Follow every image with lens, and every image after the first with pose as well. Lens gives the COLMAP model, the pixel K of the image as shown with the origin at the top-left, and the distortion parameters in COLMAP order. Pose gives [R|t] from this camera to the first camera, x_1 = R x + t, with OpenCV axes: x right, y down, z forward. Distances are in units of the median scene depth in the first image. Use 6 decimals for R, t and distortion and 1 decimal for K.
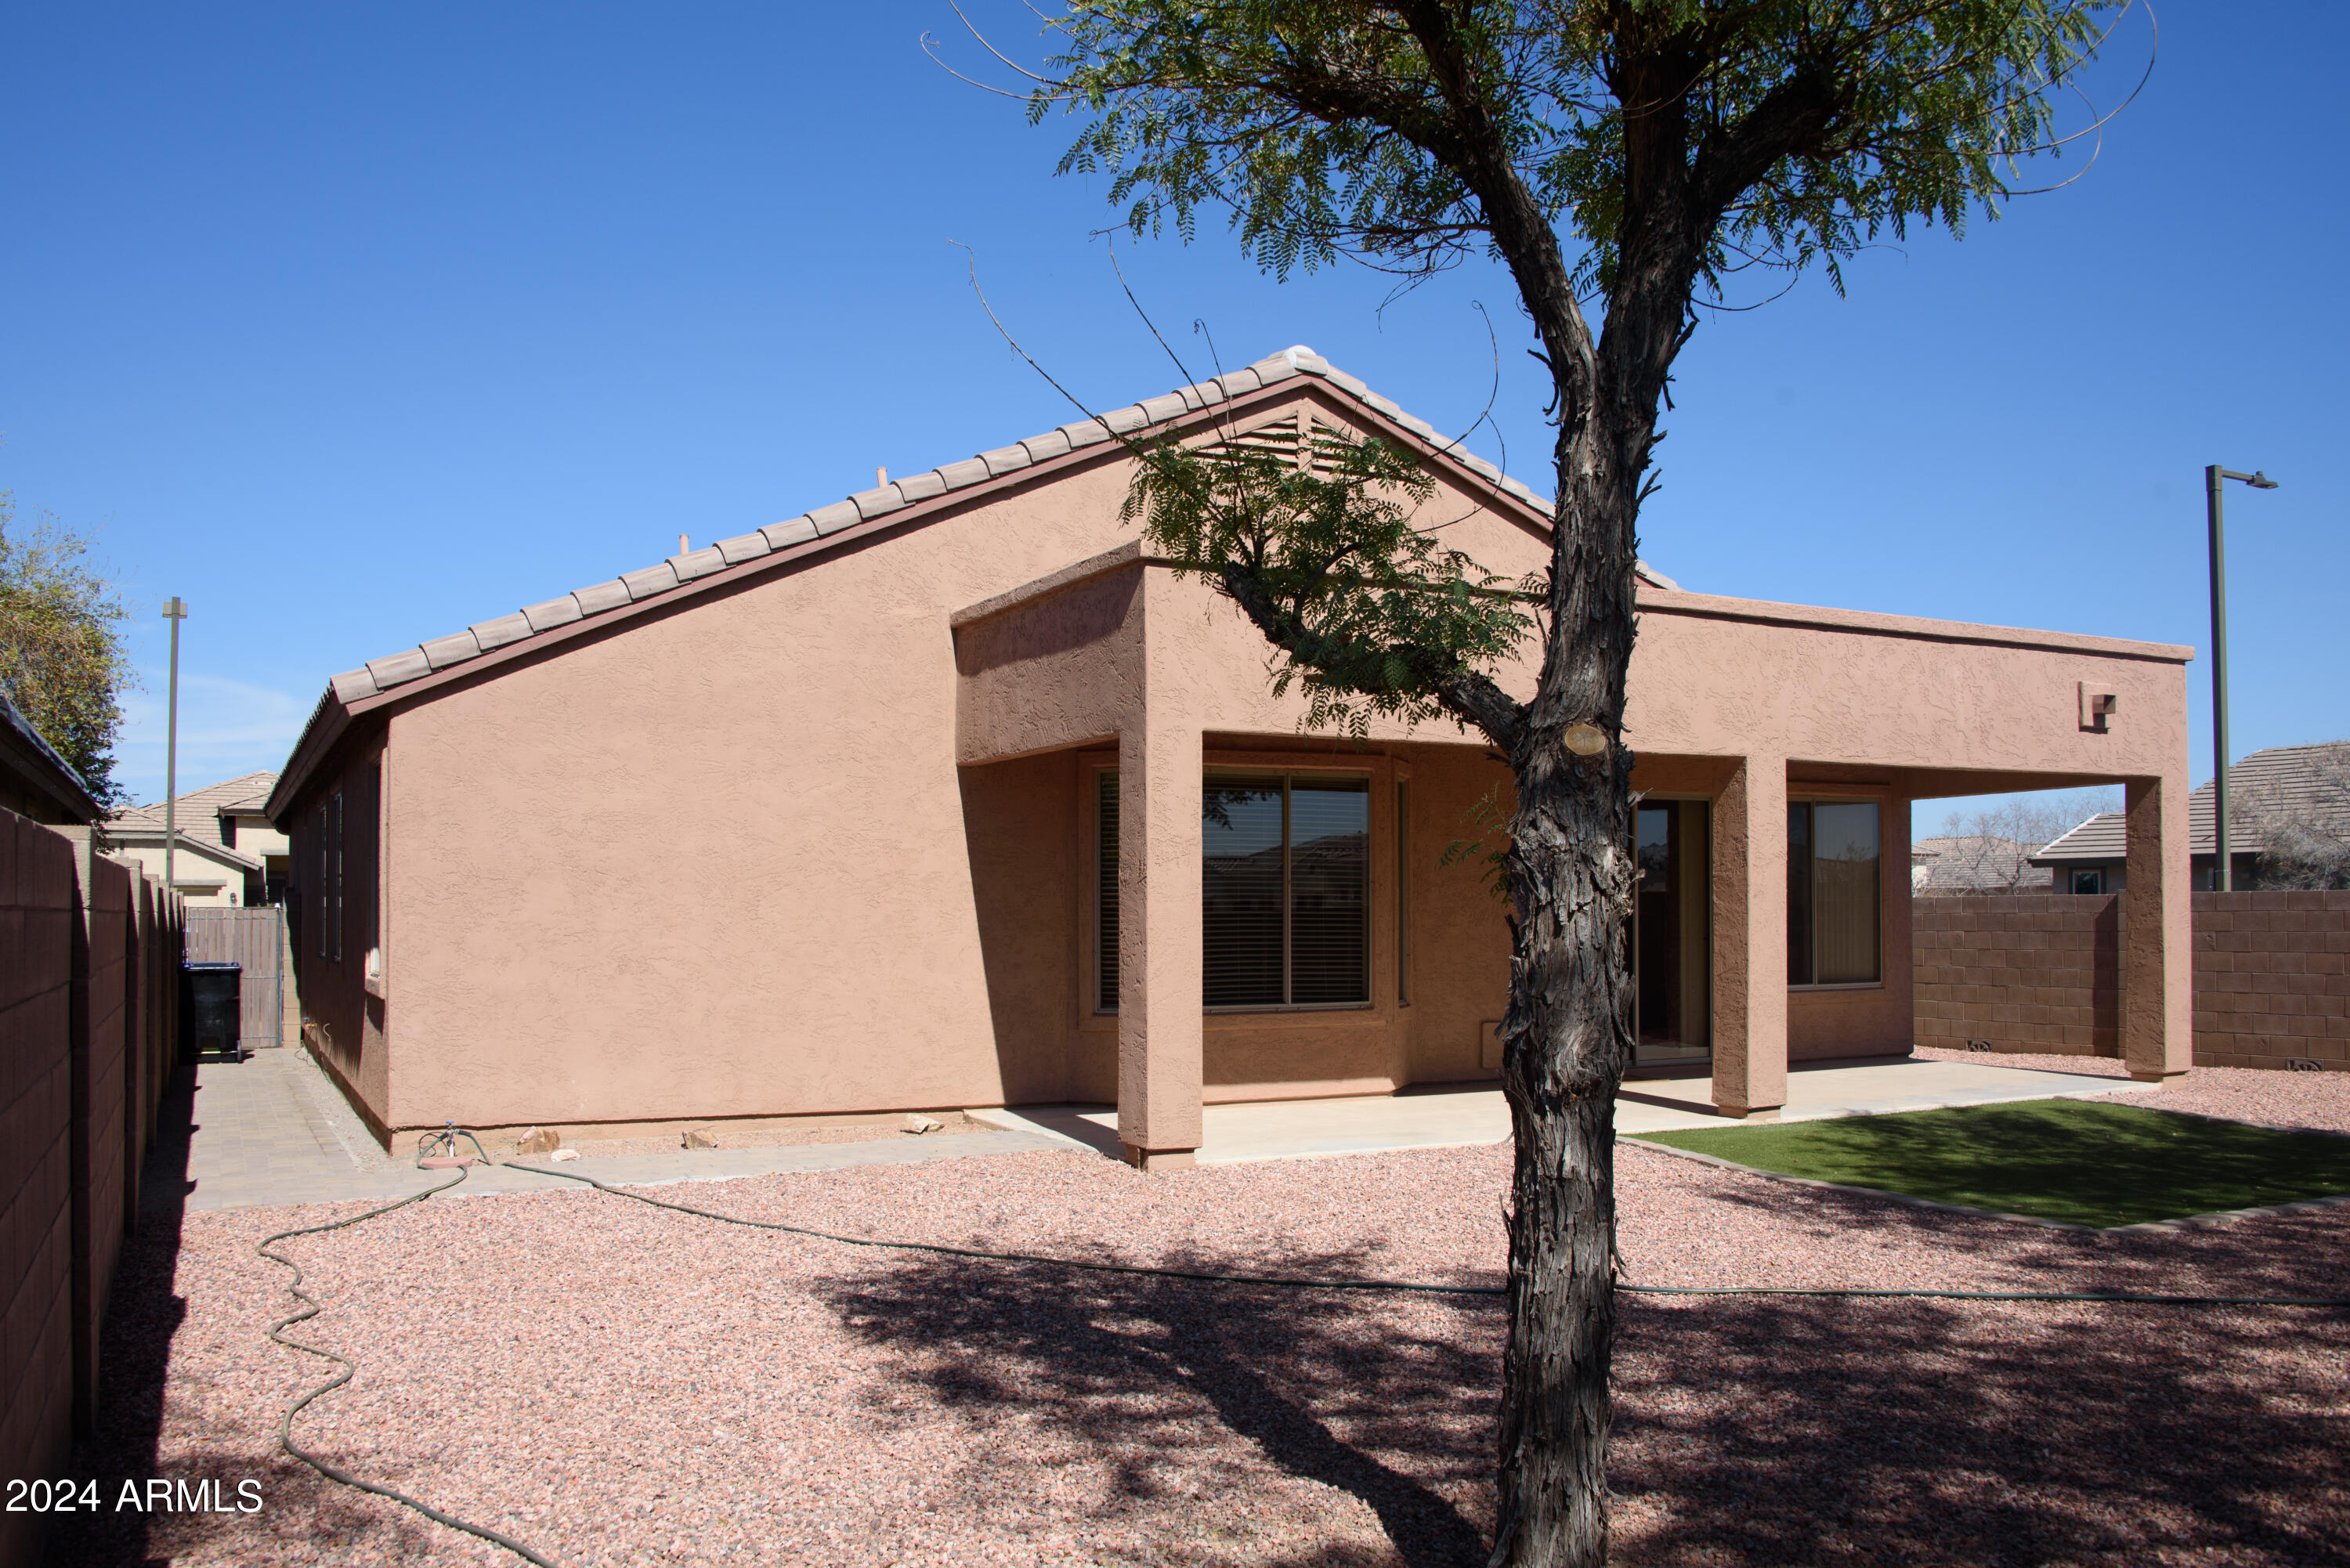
lens RADIAL K [[1967.9, 0, 1141.0], [0, 1967.9, 828.0], [0, 0, 1]] dist [-0.152642, 0.074751]
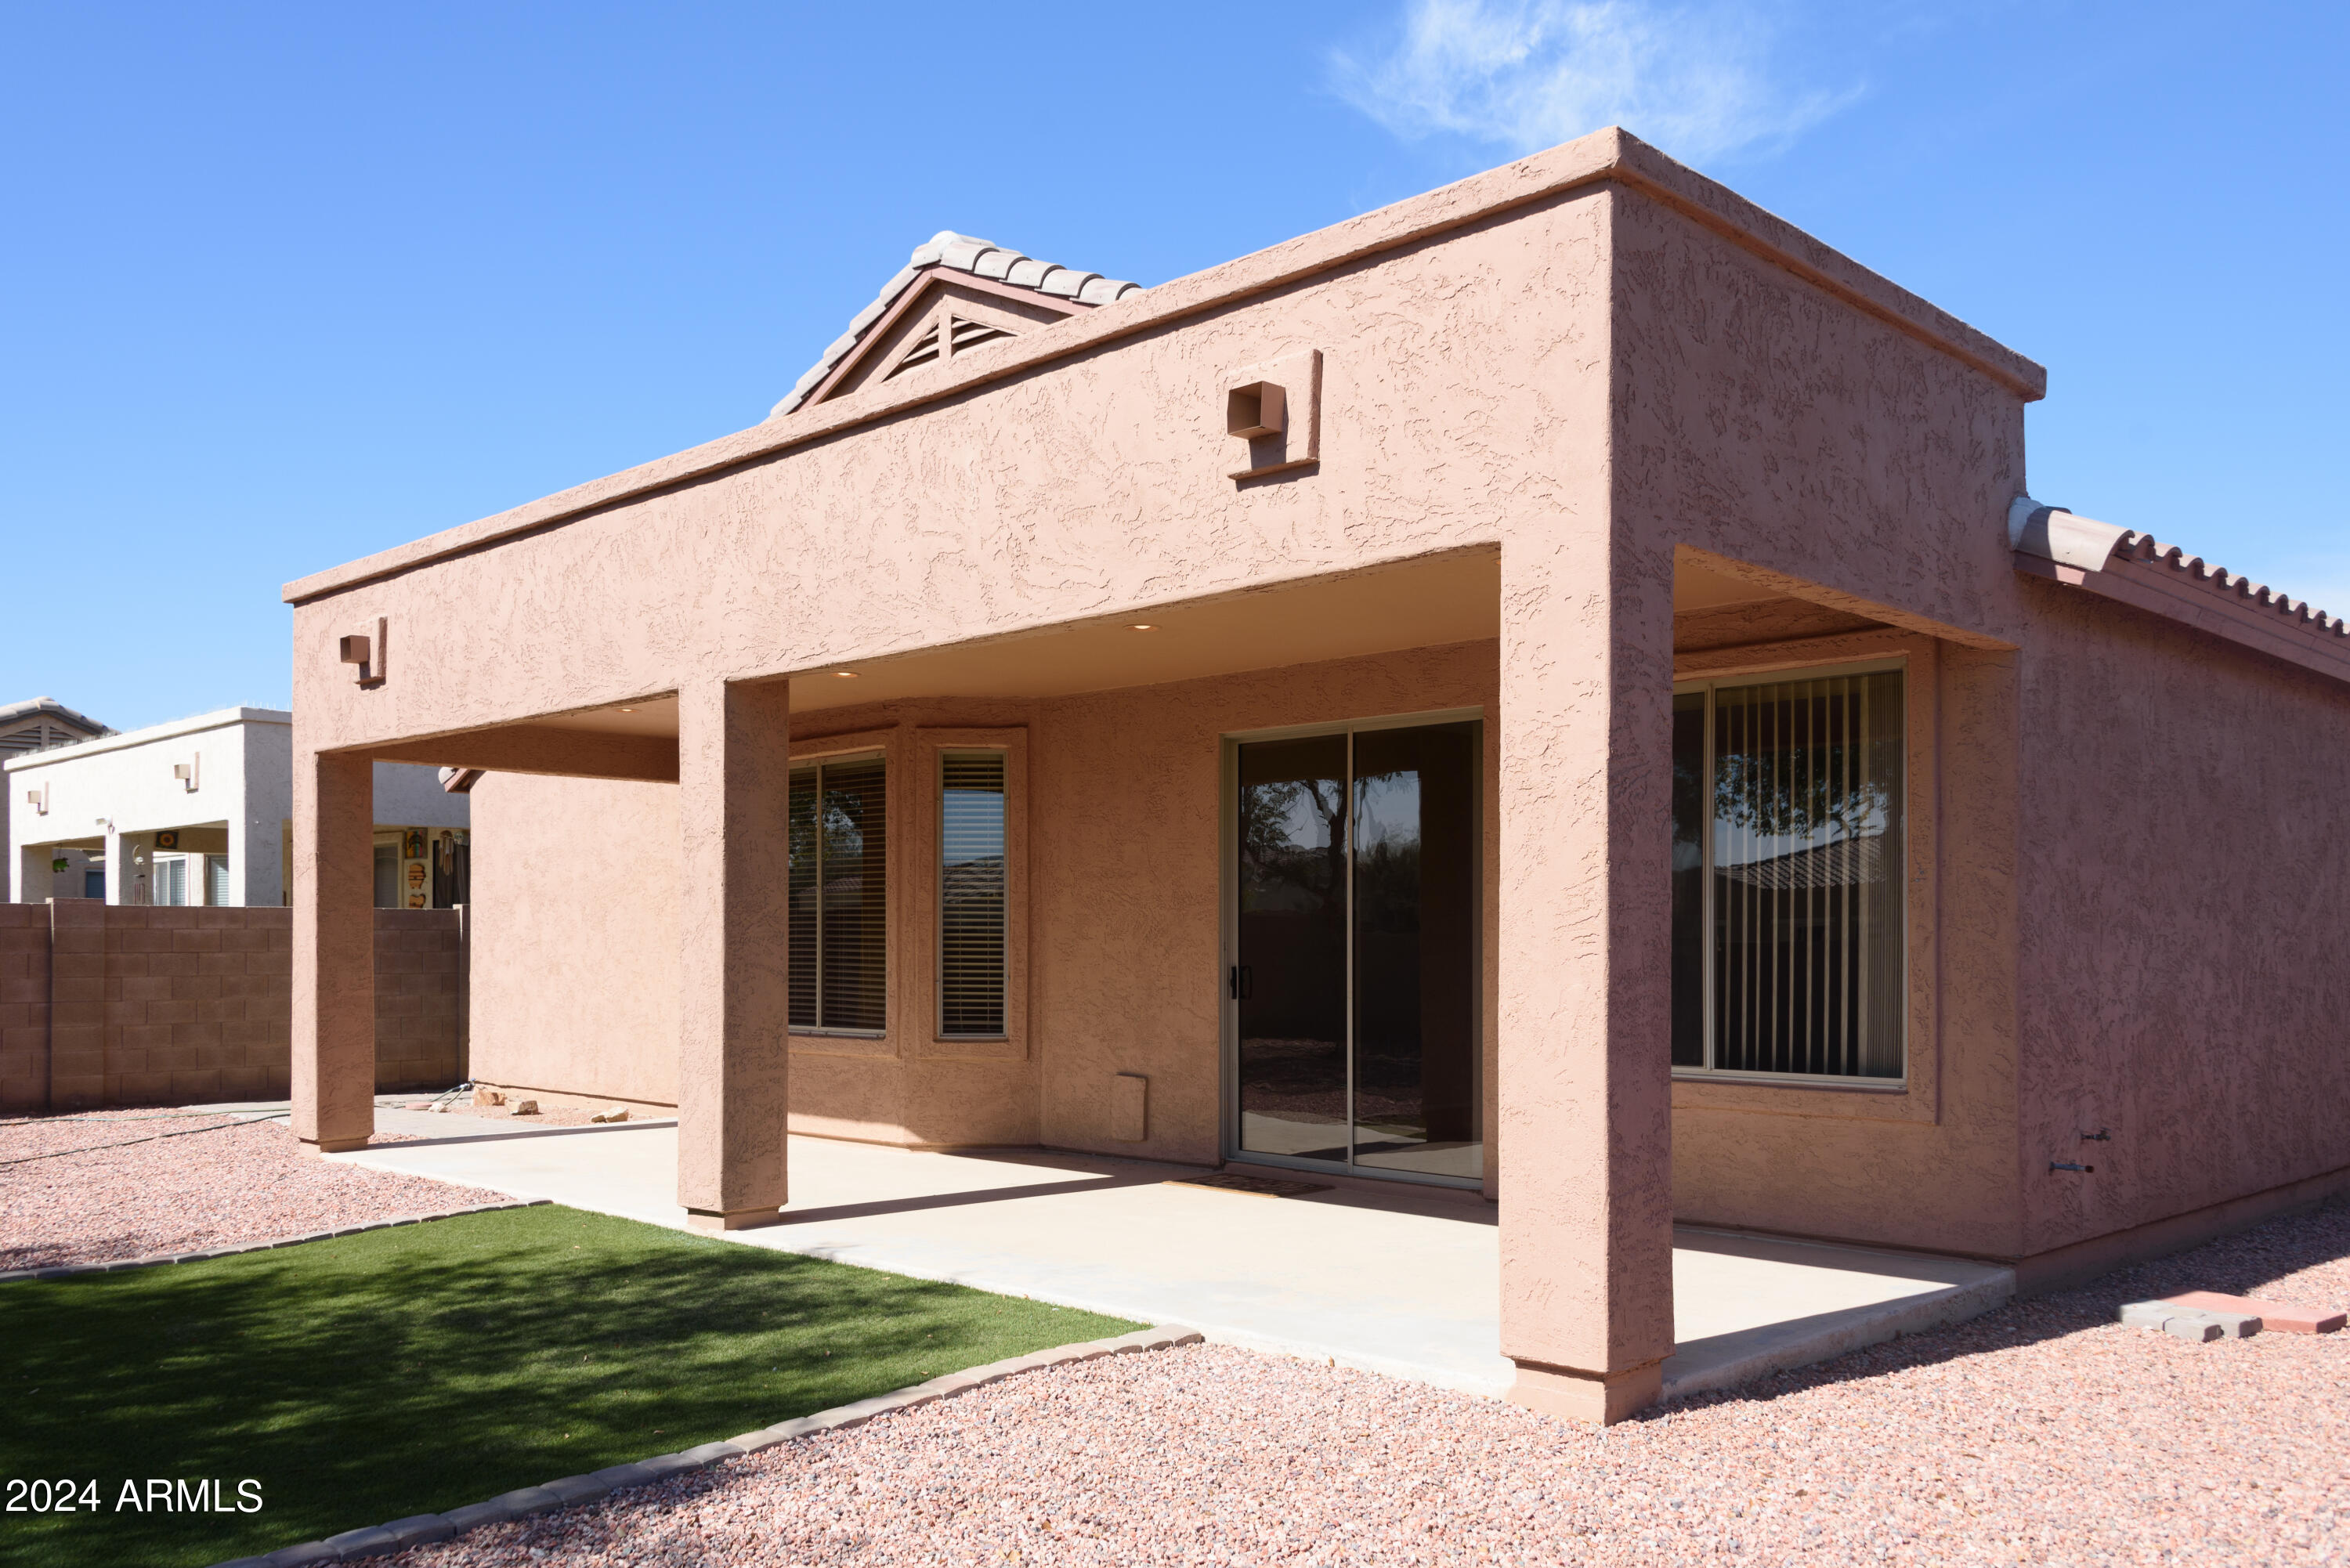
lens RADIAL K [[1884.4, 0, 1151.4], [0, 1884.4, 911.4], [0, 0, 1]] dist [0.031031, -0.066590]
pose [[0.312794, -0.012697, -0.949736, 0.963908], [0.039493, 0.999220, -0.000352, 0.046412], [0.949000, -0.037397, 0.313051, 0.919696]]
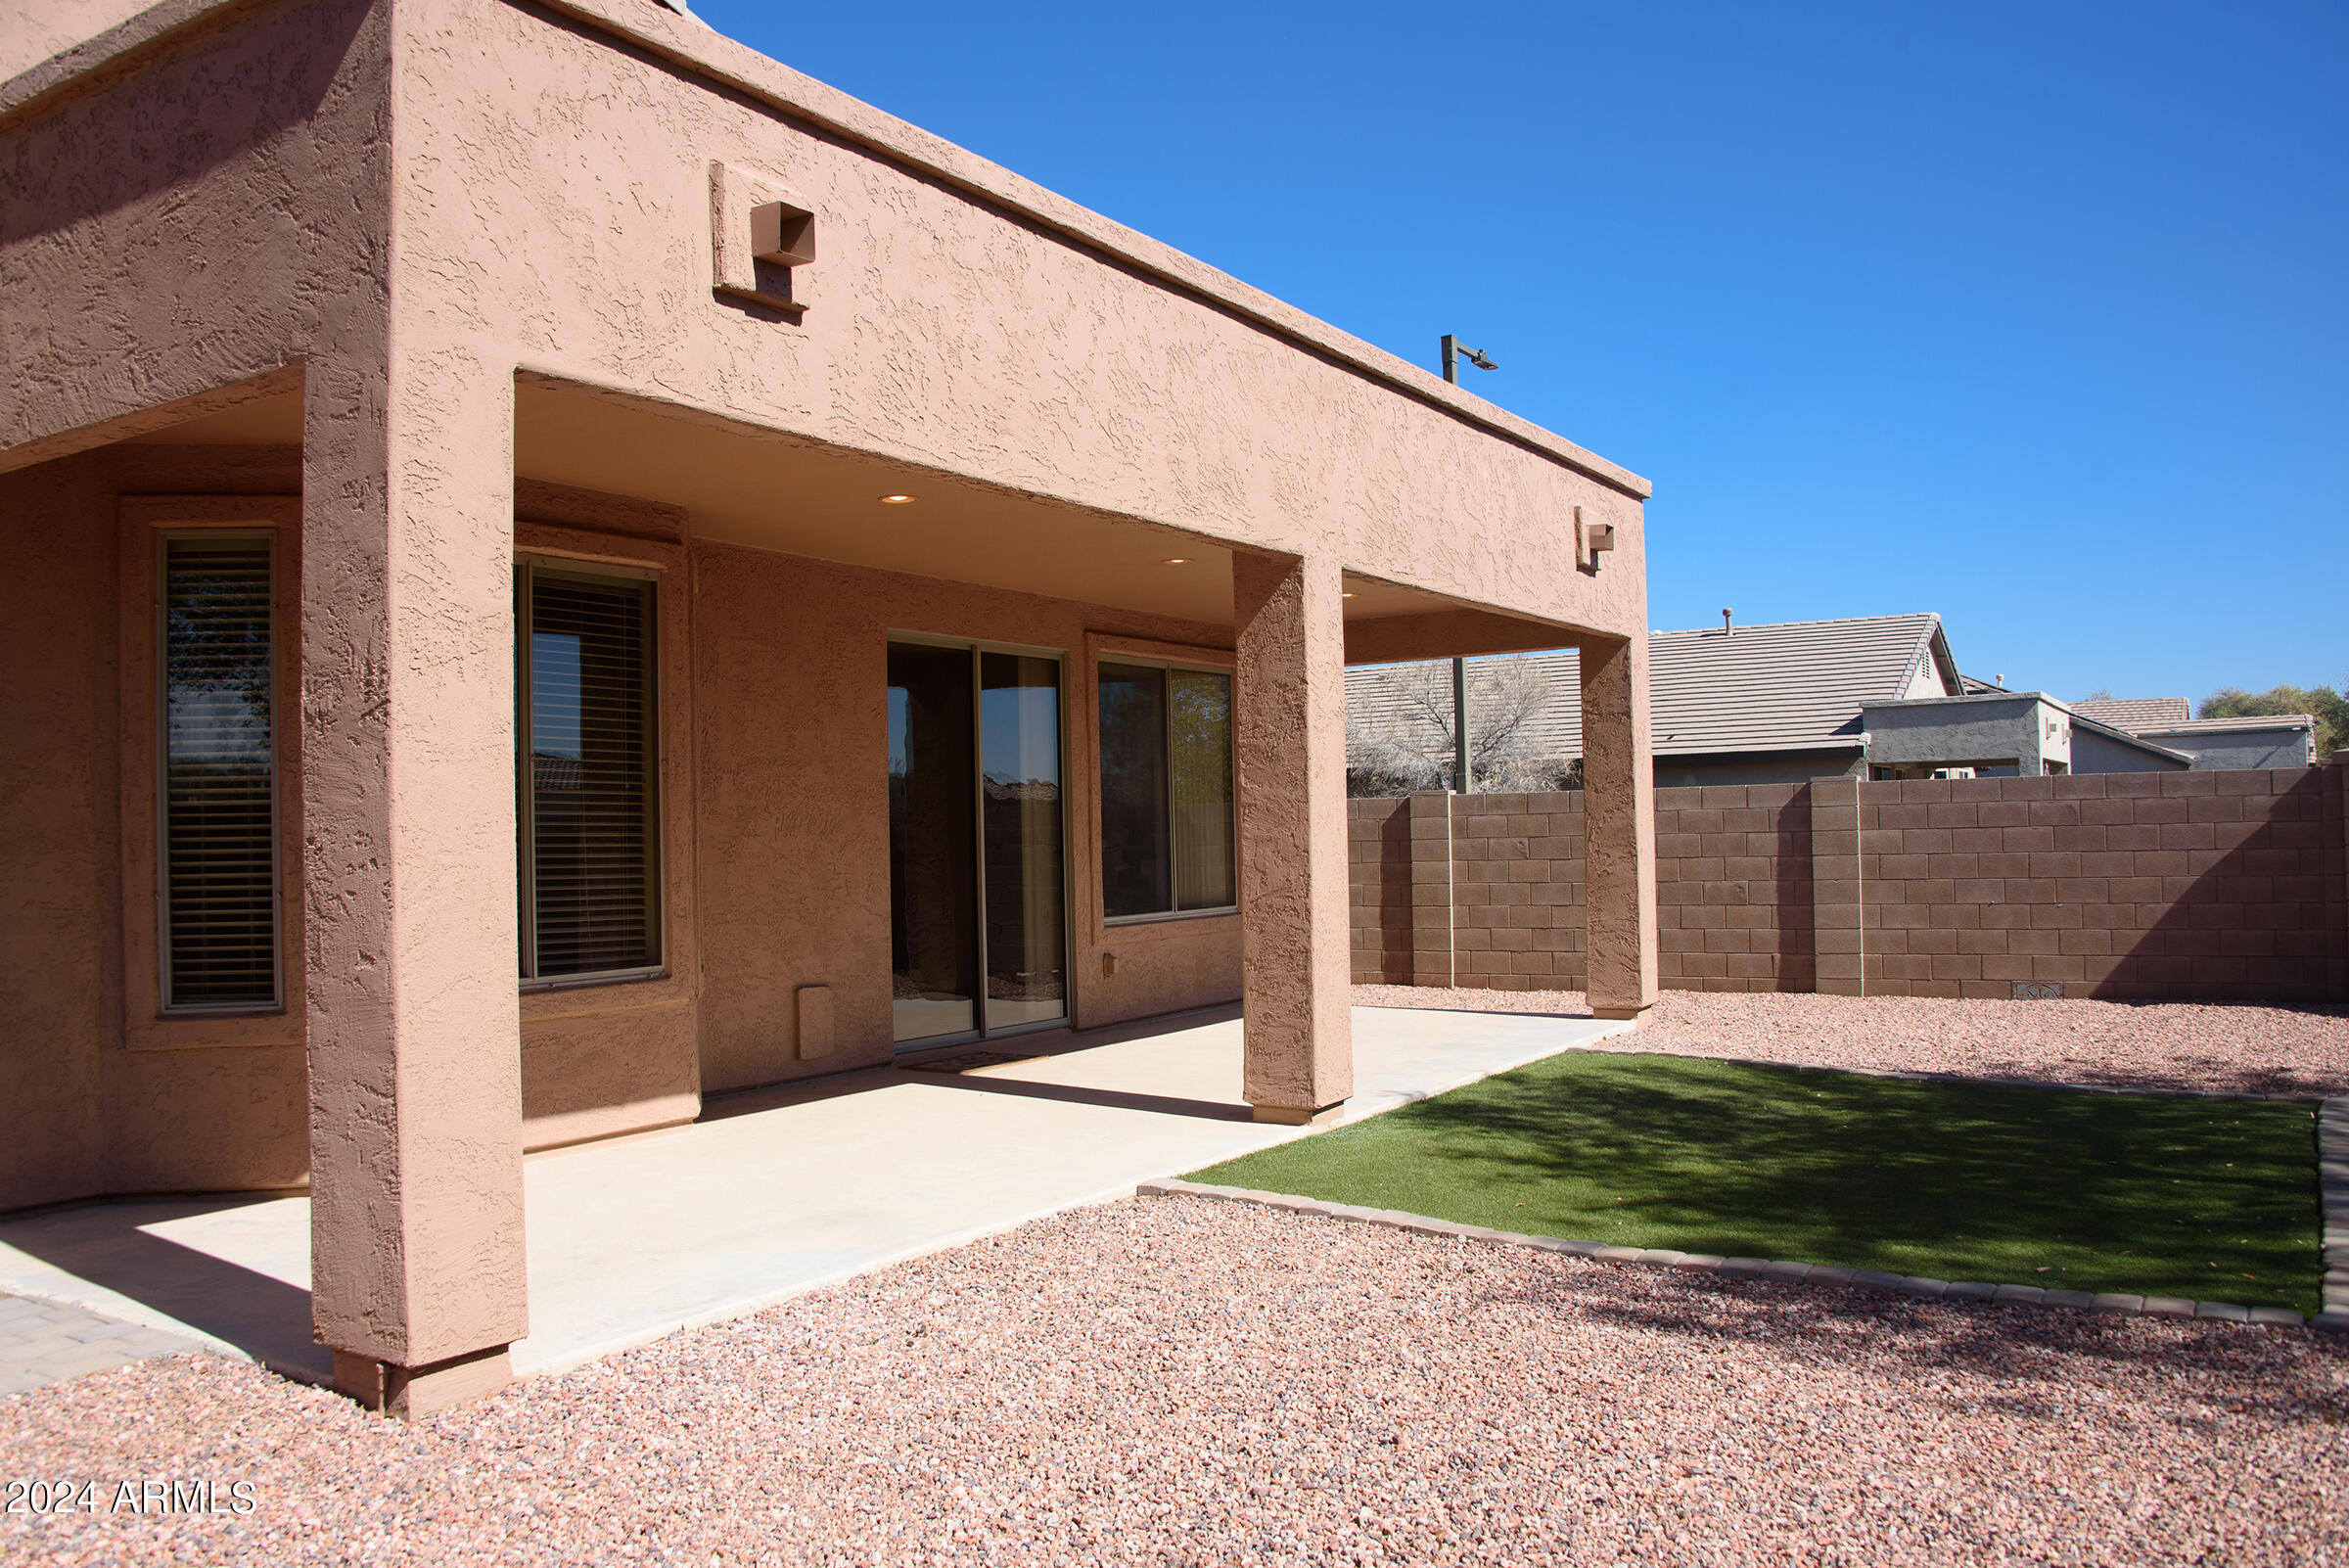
lens RADIAL K [[1882.8, 0, 1171.1], [0, 1882.8, 795.4], [0, 0, 1]] dist [-0.147556, 0.082670]
pose [[0.847899, -0.006521, 0.530118, -0.050721], [-0.001710, 0.999886, 0.015035, 0.031520], [-0.530156, -0.013654, 0.847790, 0.484802]]
